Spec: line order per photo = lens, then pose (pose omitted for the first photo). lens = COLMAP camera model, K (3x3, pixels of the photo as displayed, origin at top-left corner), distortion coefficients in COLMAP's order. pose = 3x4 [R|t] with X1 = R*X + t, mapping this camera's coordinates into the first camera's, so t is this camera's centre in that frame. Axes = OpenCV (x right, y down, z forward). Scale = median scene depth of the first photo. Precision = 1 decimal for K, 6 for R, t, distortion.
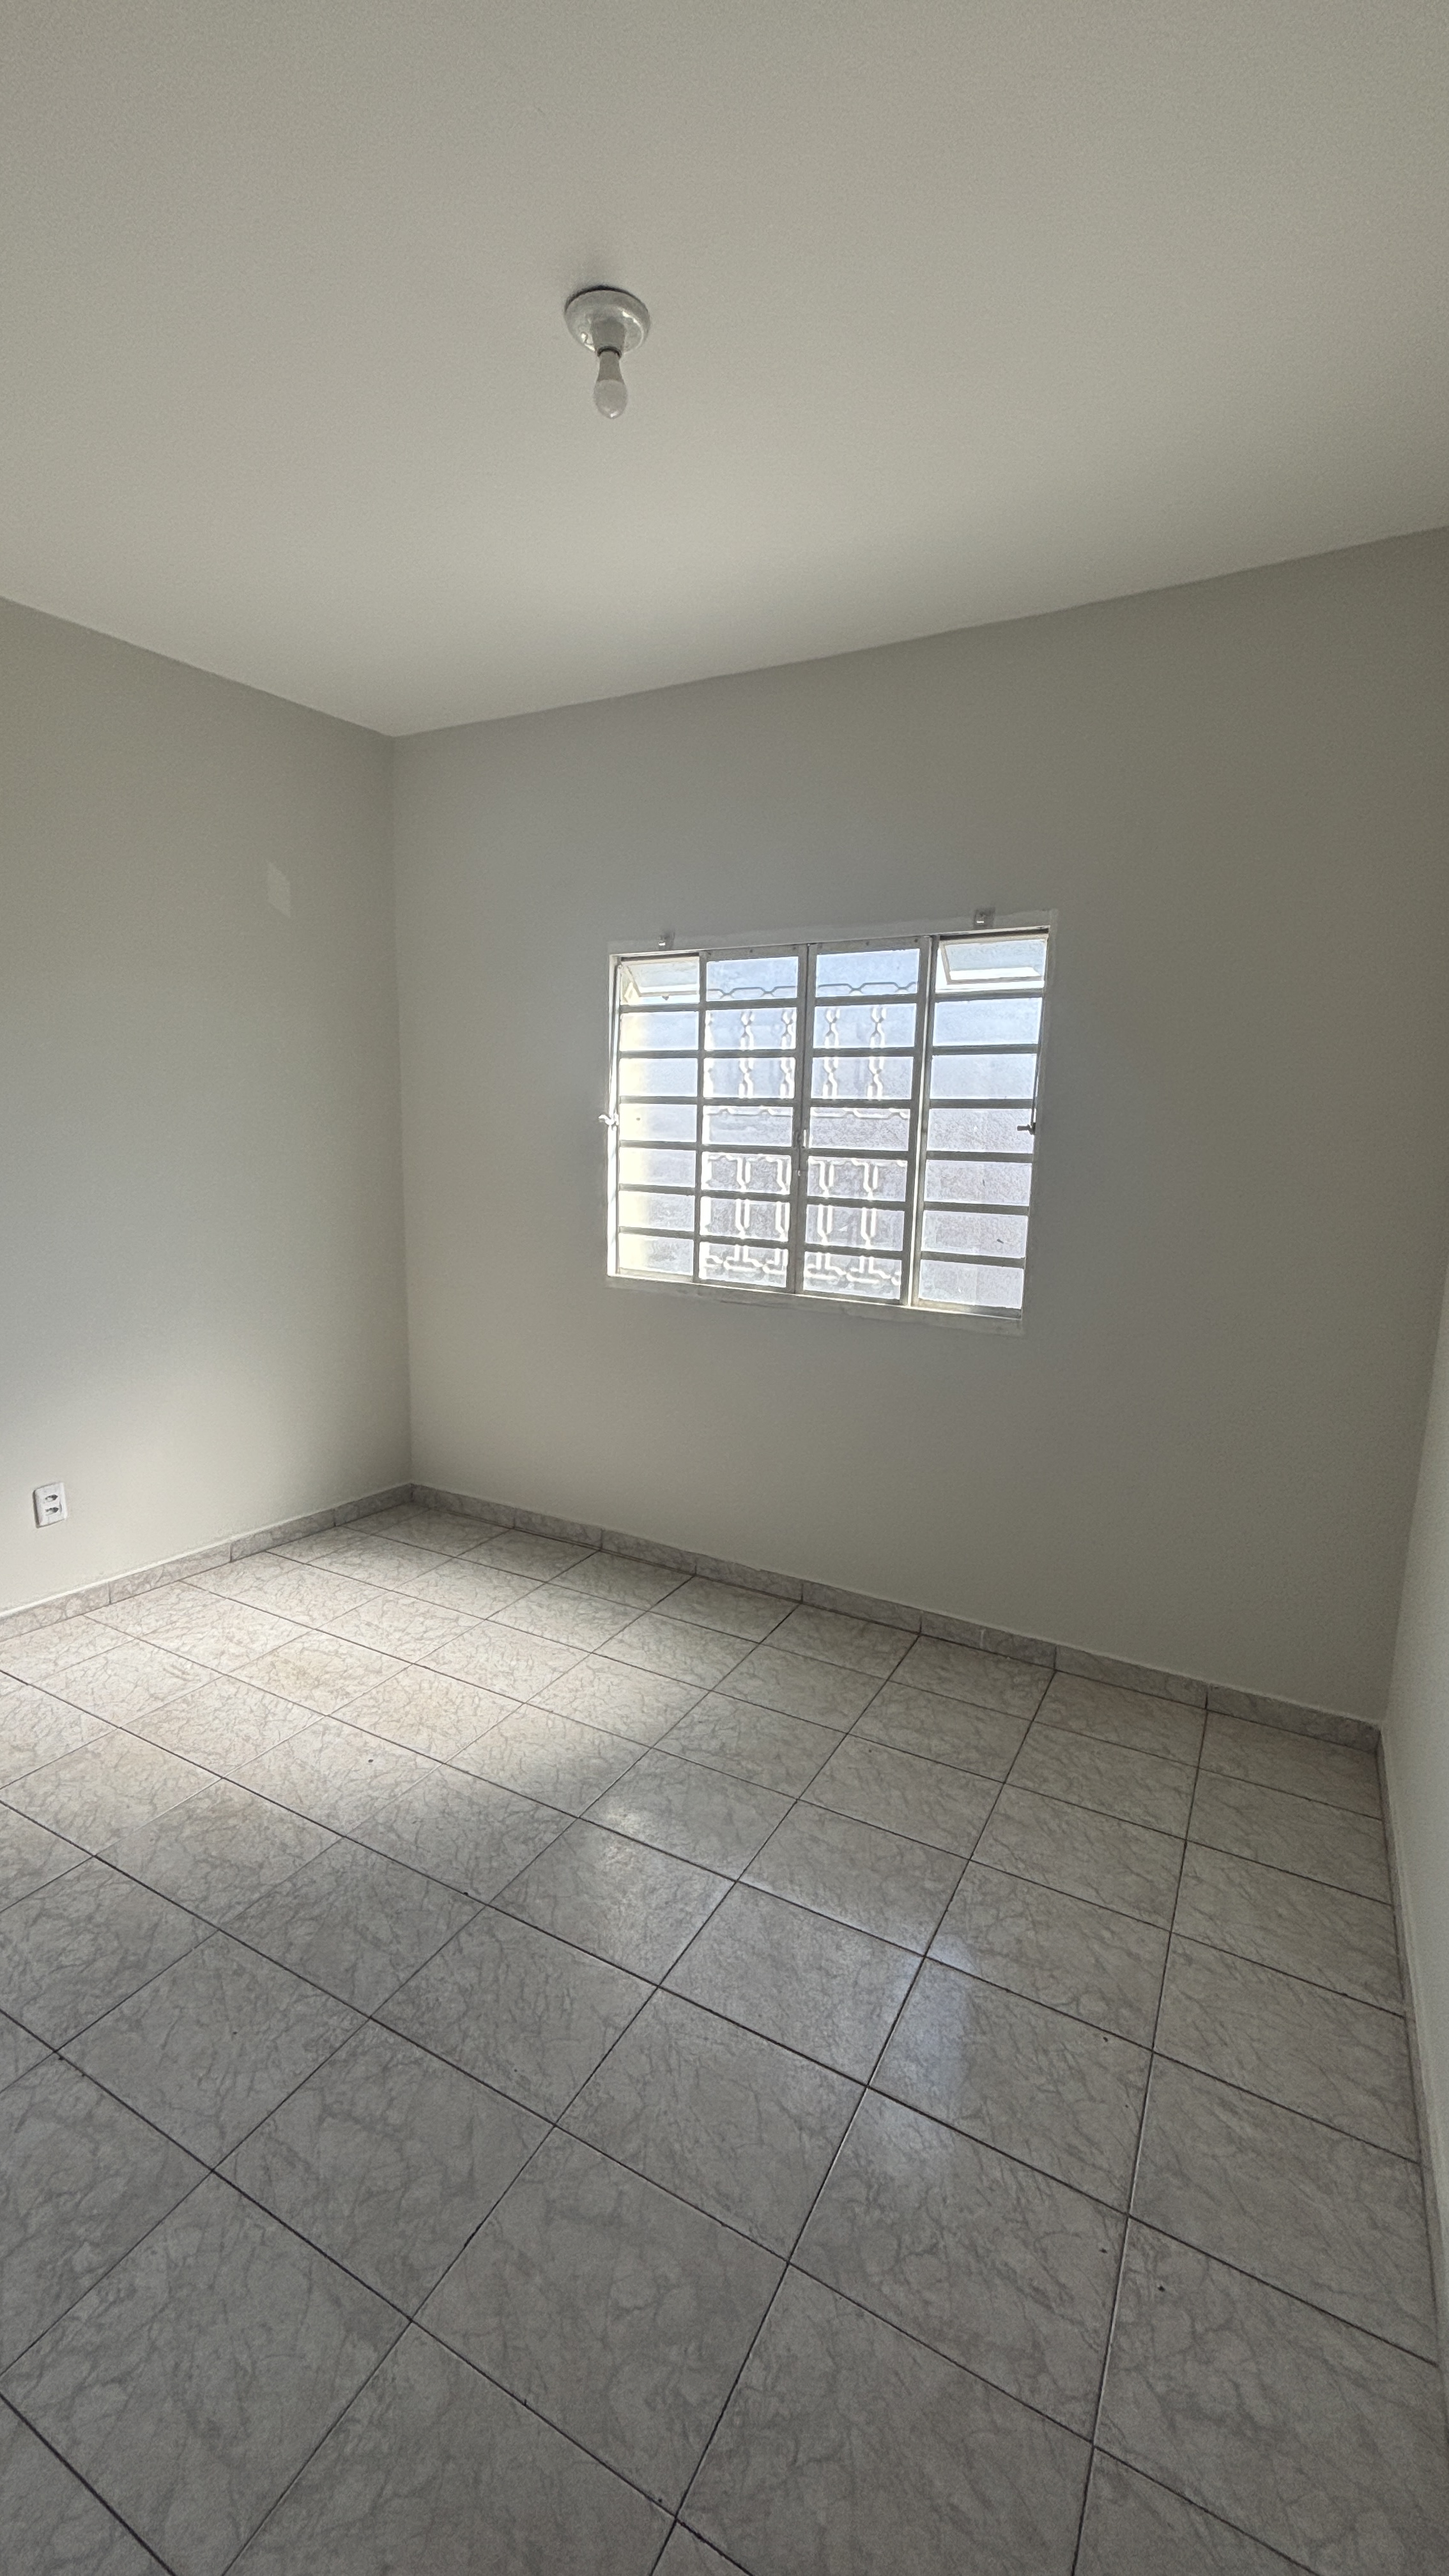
lens RADIAL K [[1045.9, 0, 730.0], [0, 1045.9, 1280.3], [0, 0, 1]] dist [0.012825, 0.000234]
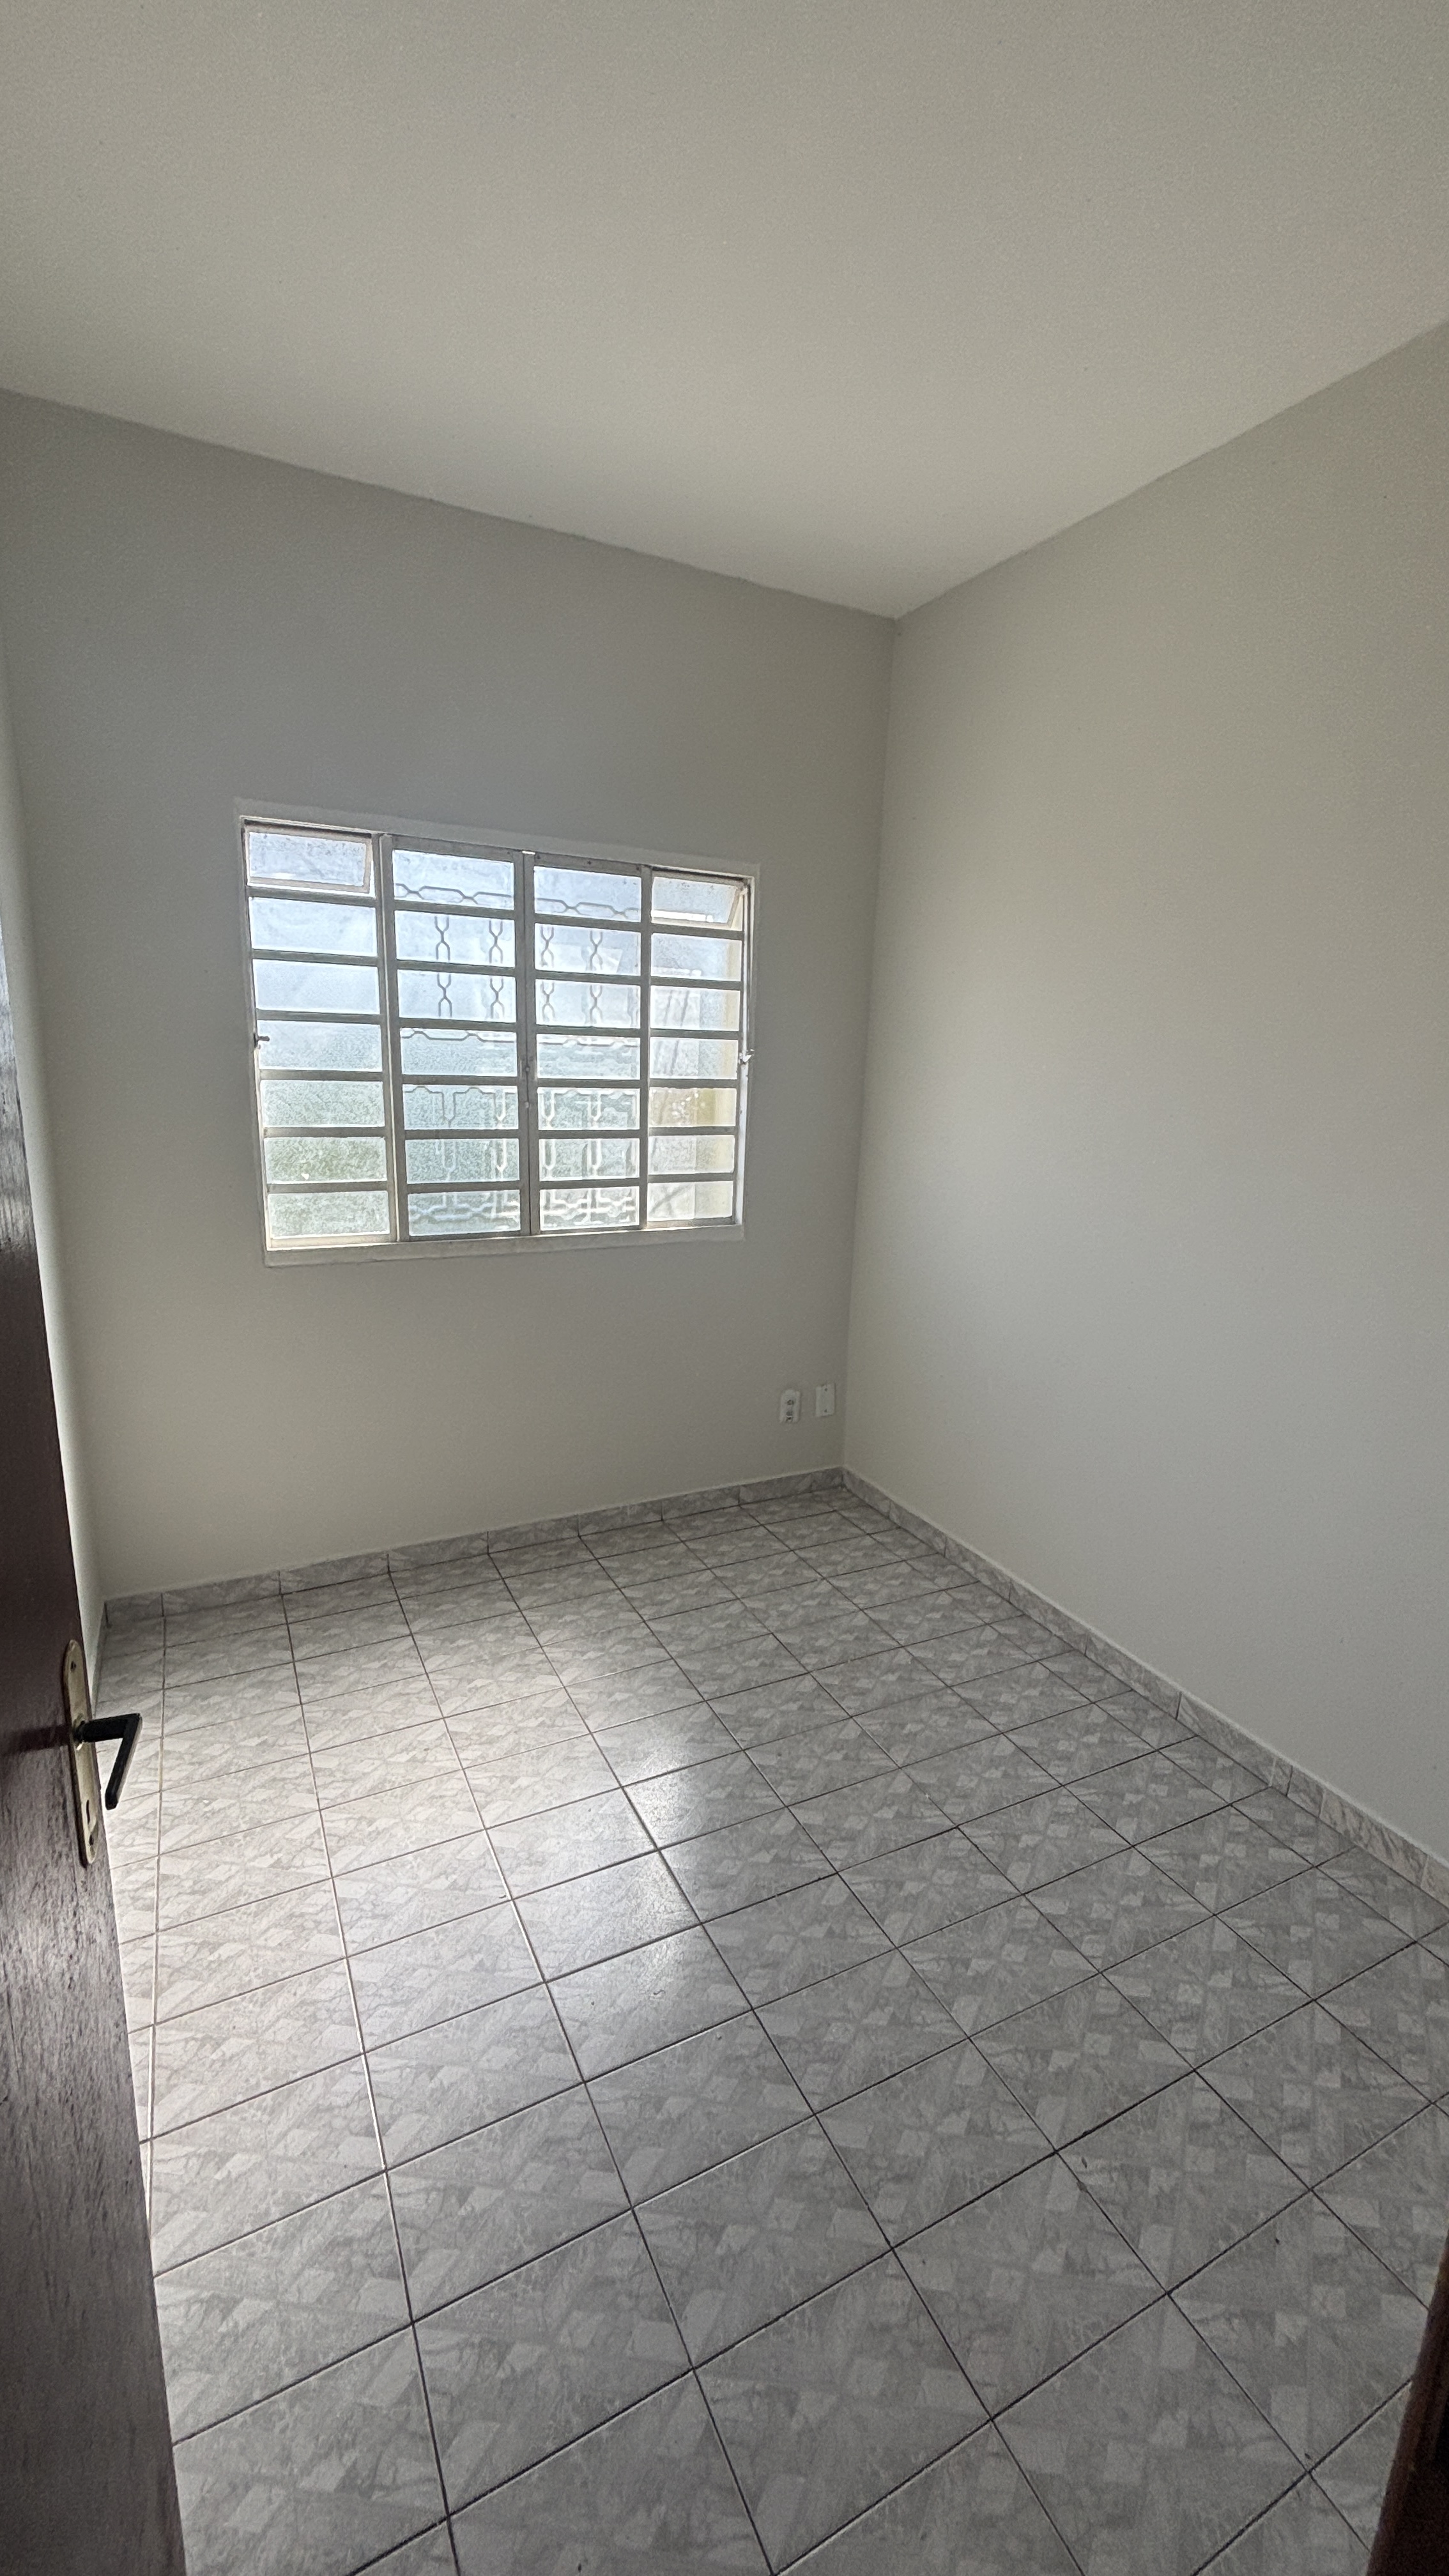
lens RADIAL K [[1045.9, 0, 729.5], [0, 1045.9, 1296.3], [0, 0, 1]] dist [0.012825, 0.000234]
pose [[0.571879, -0.187328, 0.798663, -0.623790], [0.106785, 0.982294, 0.153937, -0.061244], [-0.813358, -0.002748, 0.581757, 0.319231]]
